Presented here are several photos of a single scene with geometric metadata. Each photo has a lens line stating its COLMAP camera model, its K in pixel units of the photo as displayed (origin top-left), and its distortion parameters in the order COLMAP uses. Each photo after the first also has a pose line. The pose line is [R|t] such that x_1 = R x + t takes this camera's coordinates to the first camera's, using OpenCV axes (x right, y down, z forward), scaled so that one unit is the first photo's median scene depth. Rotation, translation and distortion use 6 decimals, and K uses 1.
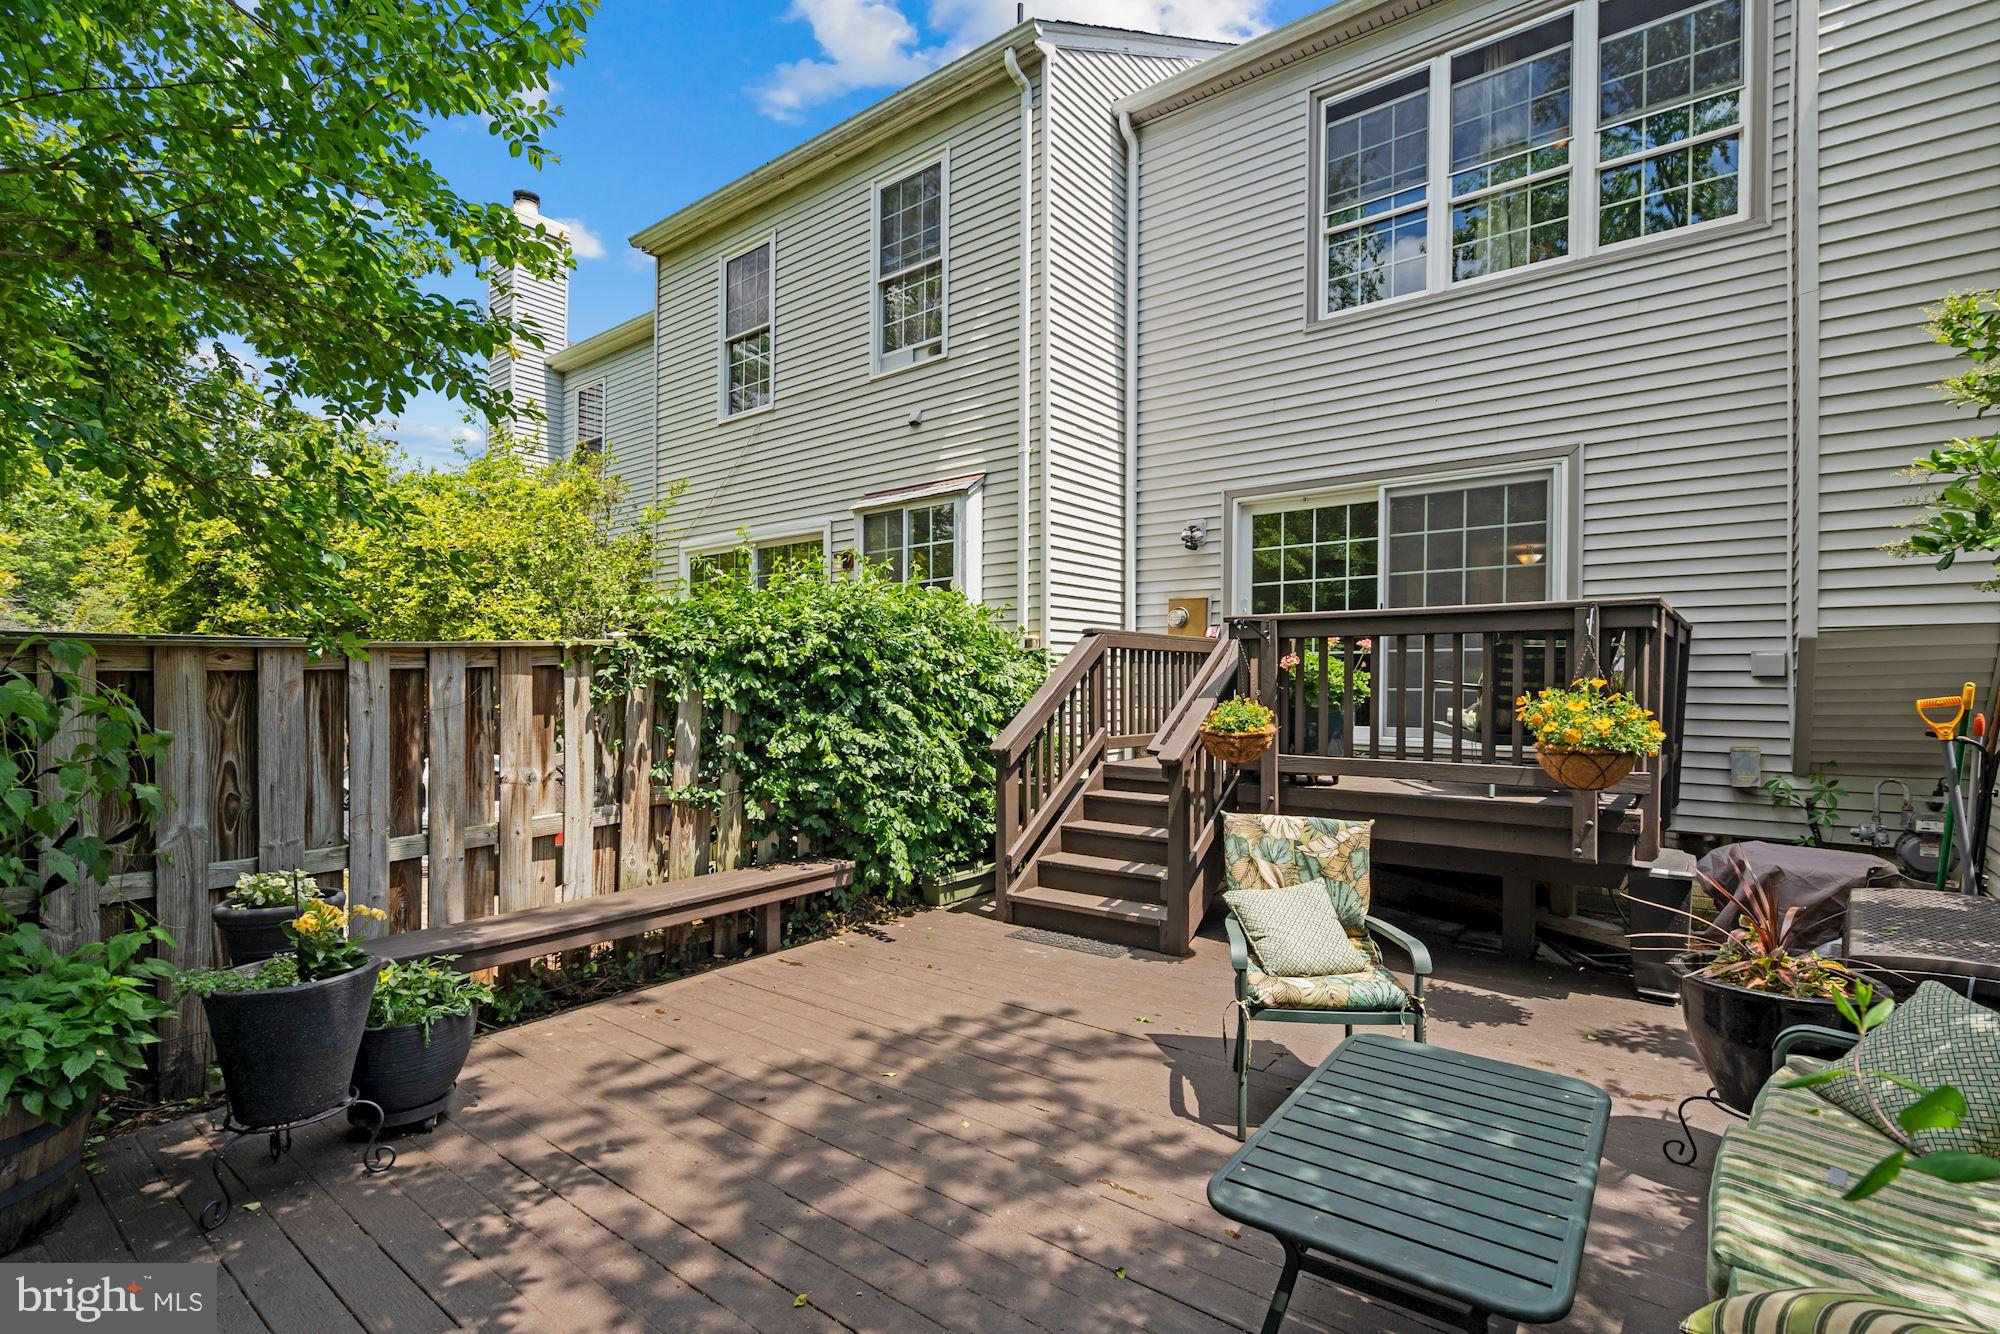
lens RADIAL K [[934.6, 0, 997.8], [0, 934.6, 681.6], [0, 0, 1]] dist [0.001648, 0.000539]
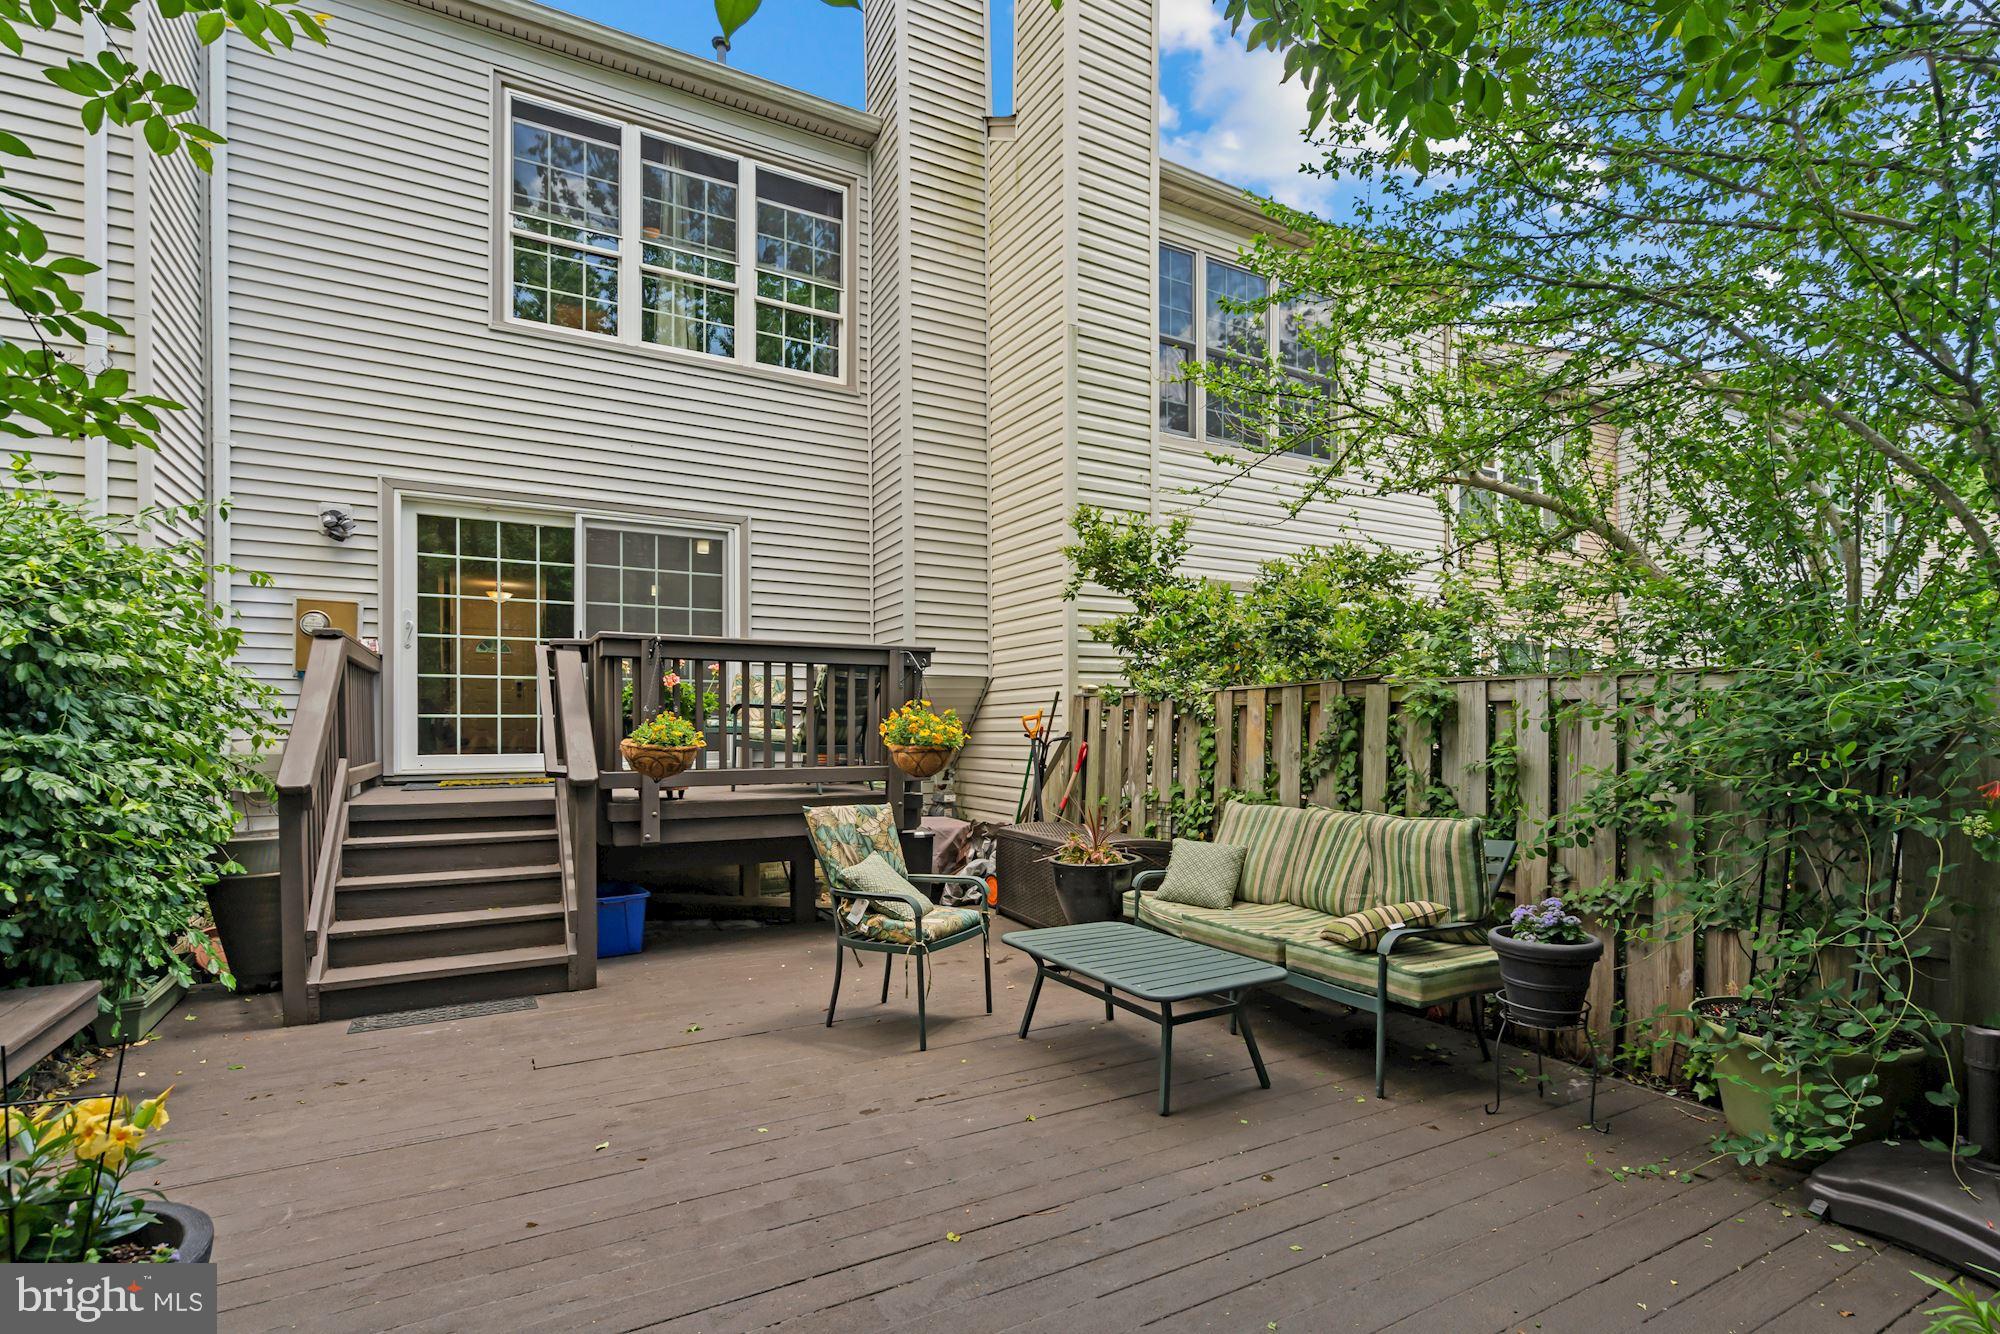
lens RADIAL K [[962.4, 0, 1006.2], [0, 962.4, 738.3], [0, 0, 1]] dist [0.000385, 0.000177]
pose [[0.389170, -0.006824, 0.921141, -0.405854], [0.000296, 0.999973, 0.007283, 0.027689], [-0.921166, -0.002561, 0.389162, 0.187129]]
